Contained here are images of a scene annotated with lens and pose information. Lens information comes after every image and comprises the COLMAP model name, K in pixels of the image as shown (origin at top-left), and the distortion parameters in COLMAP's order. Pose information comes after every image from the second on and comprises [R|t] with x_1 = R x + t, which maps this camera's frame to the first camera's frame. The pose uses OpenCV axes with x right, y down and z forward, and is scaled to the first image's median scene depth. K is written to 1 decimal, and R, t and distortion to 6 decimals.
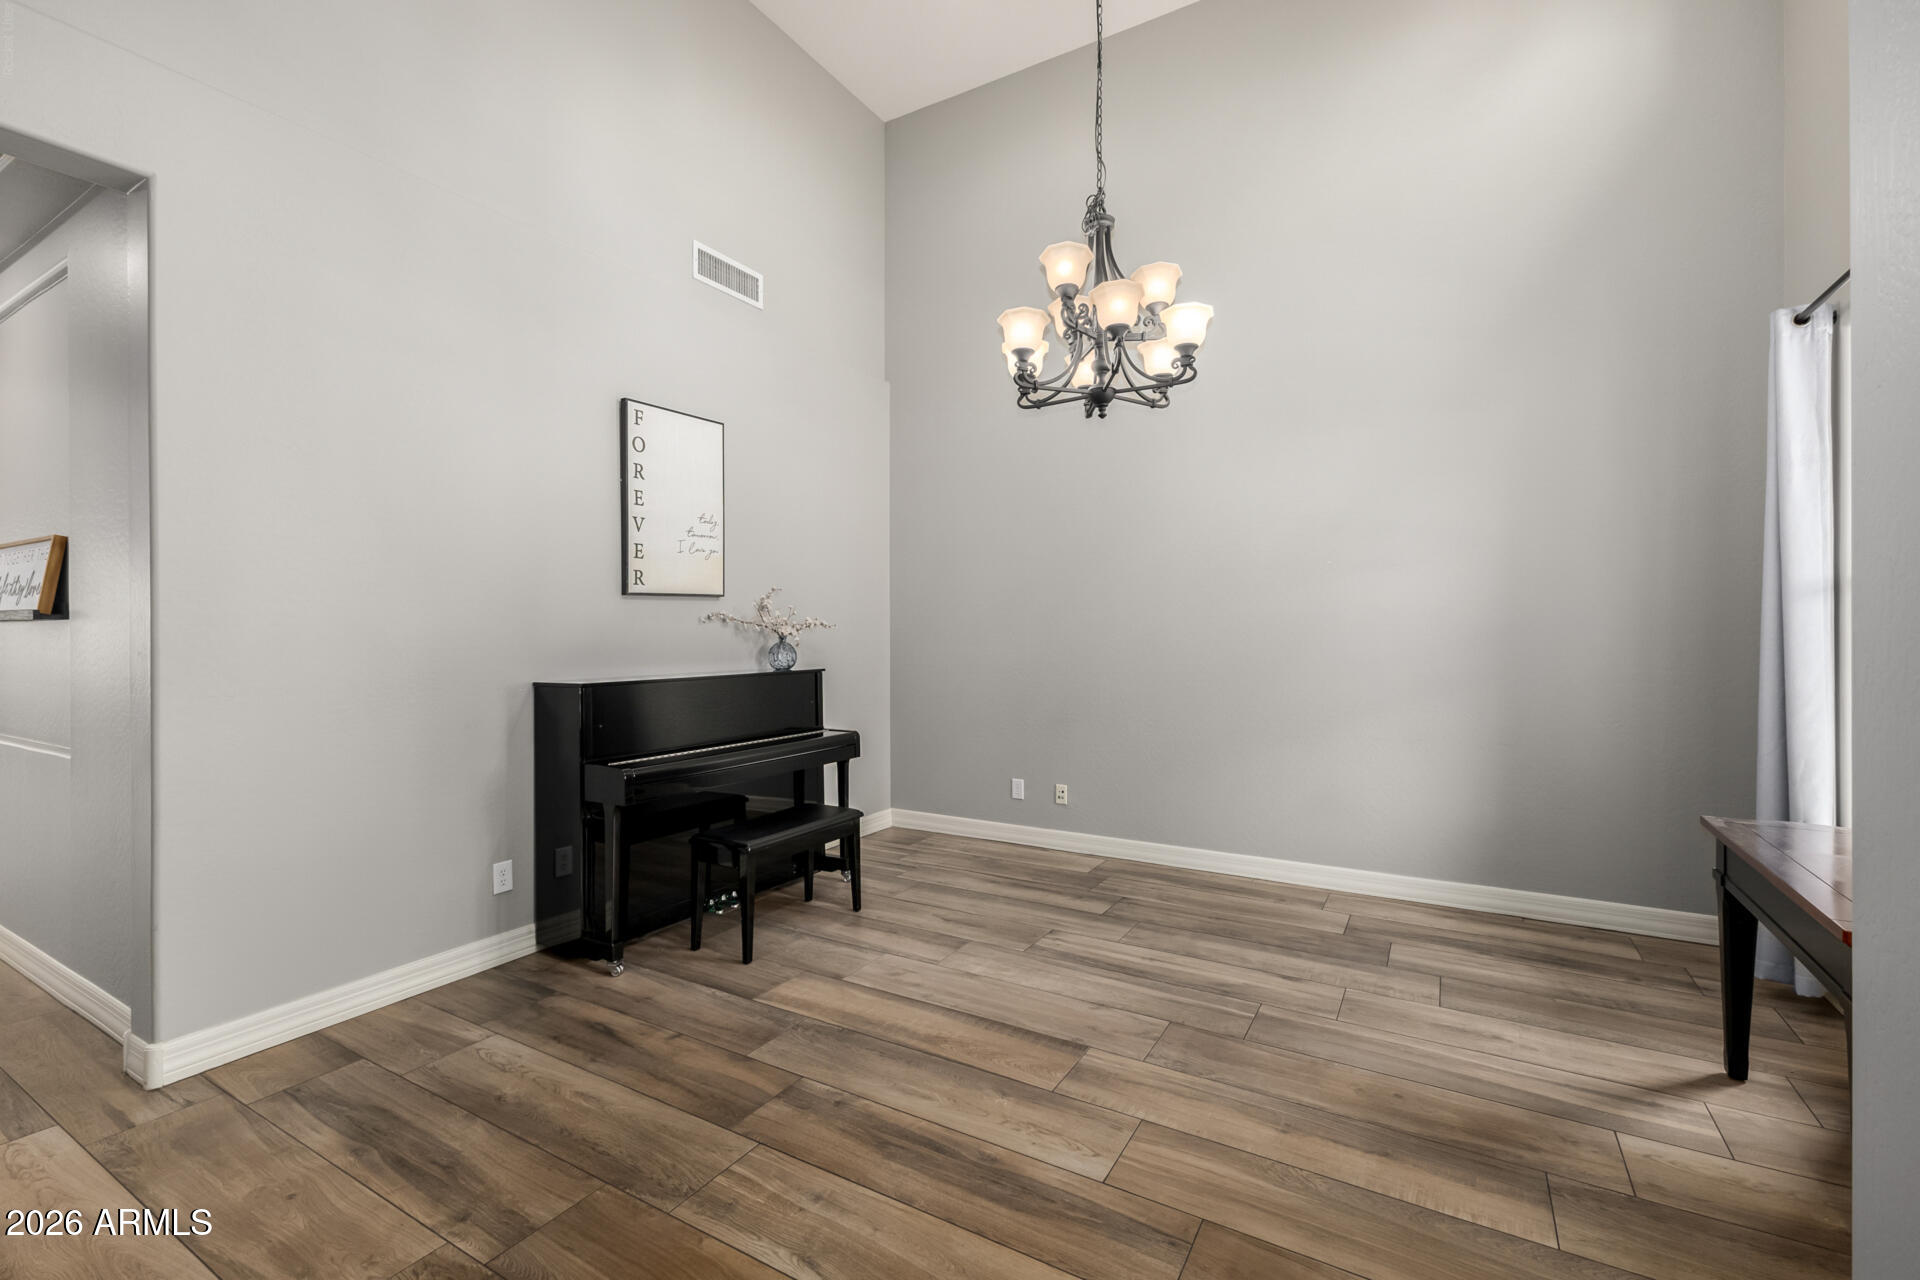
lens RADIAL K [[843.1, 0, 960.4], [0, 843.1, 632.2], [0, 0, 1]] dist [0.006551, -0.001761]
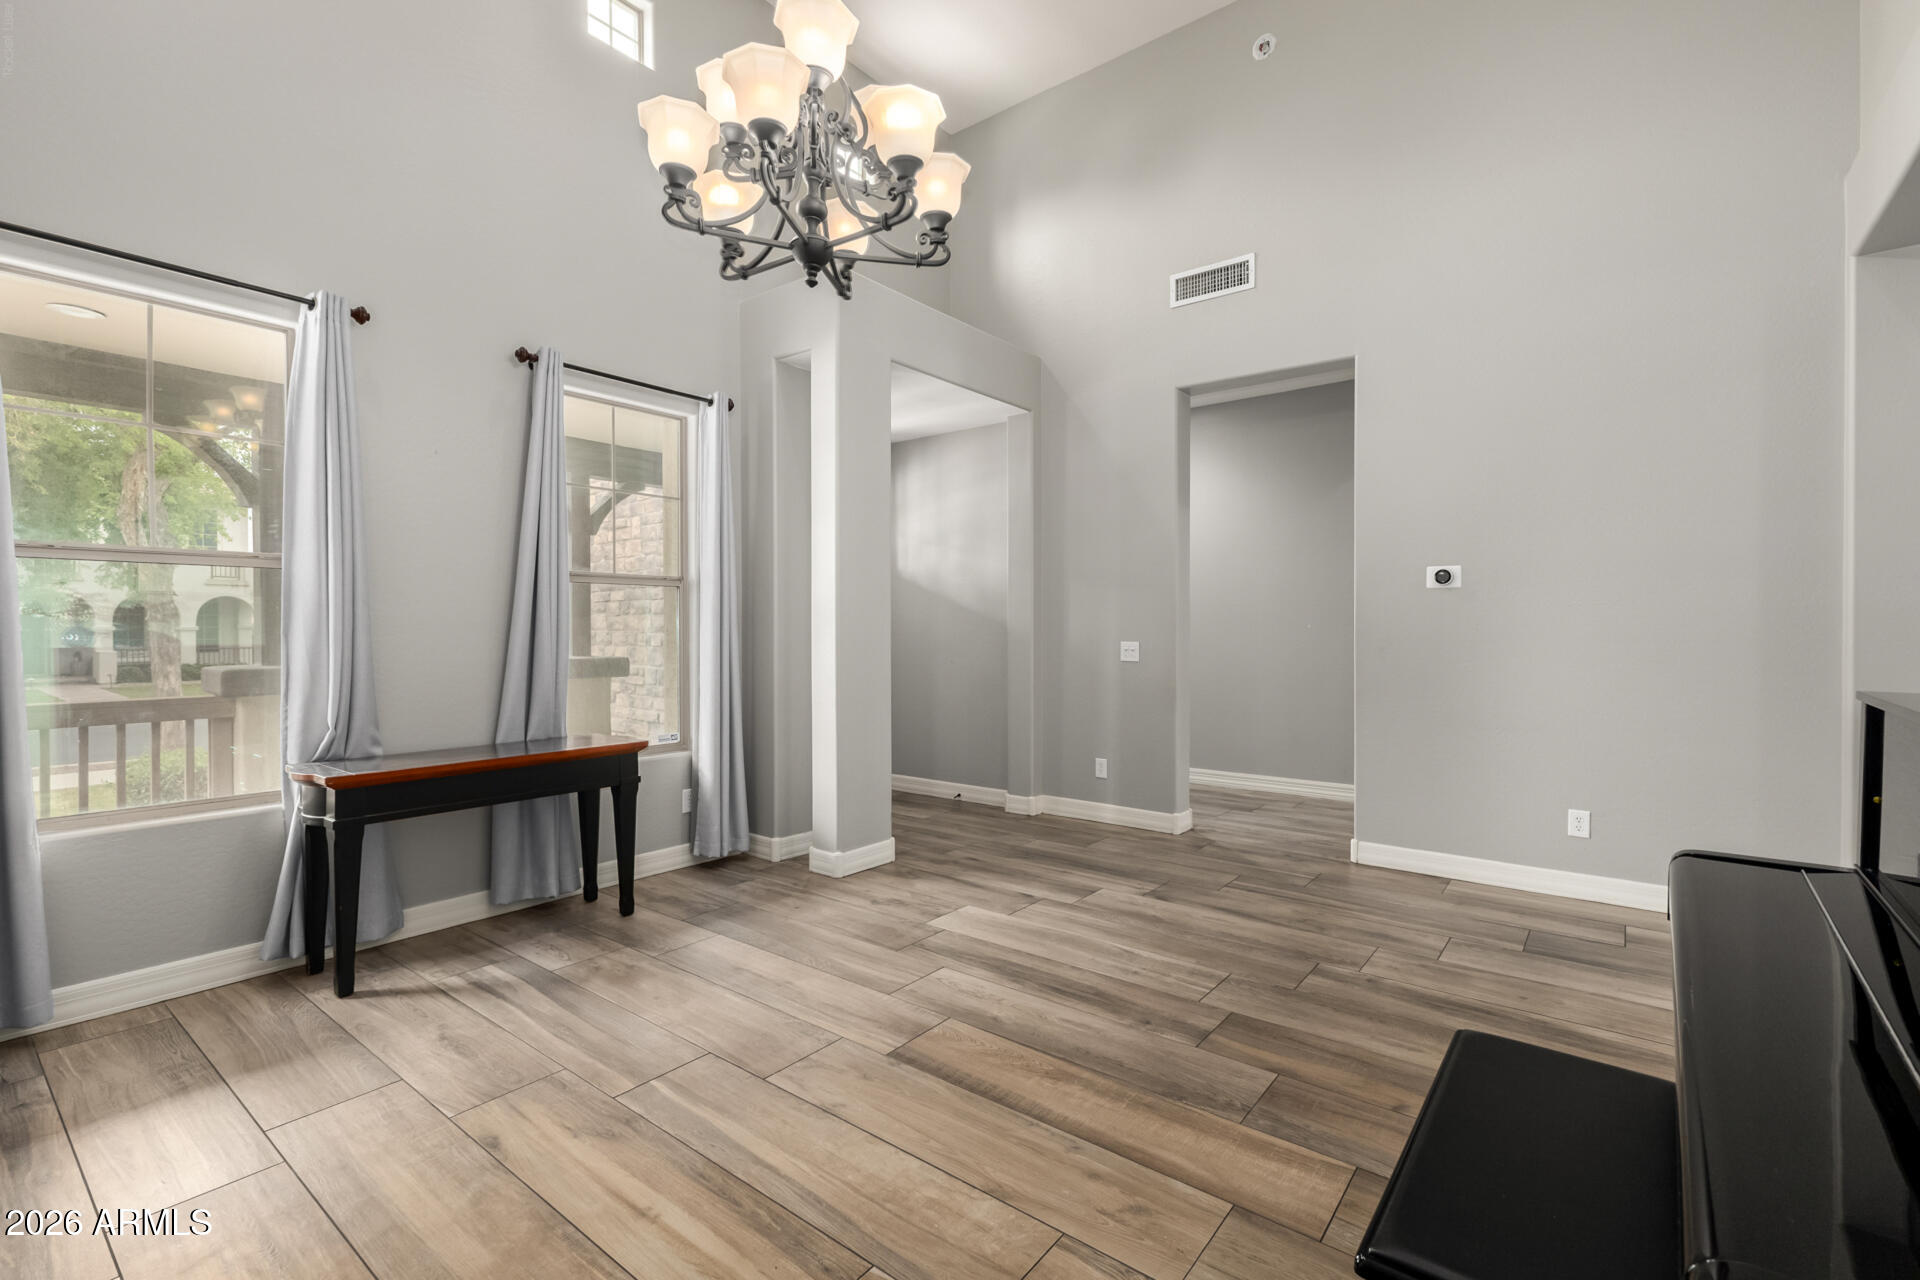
lens RADIAL K [[843.1, 0, 961.1], [0, 843.1, 629.3], [0, 0, 1]] dist [0.006551, -0.001761]
pose [[-0.991228, 0.005863, 0.132030, -0.048793], [0.006834, 0.999953, 0.006903, 0.035335], [-0.131983, 0.007745, -0.991222, 1.956722]]
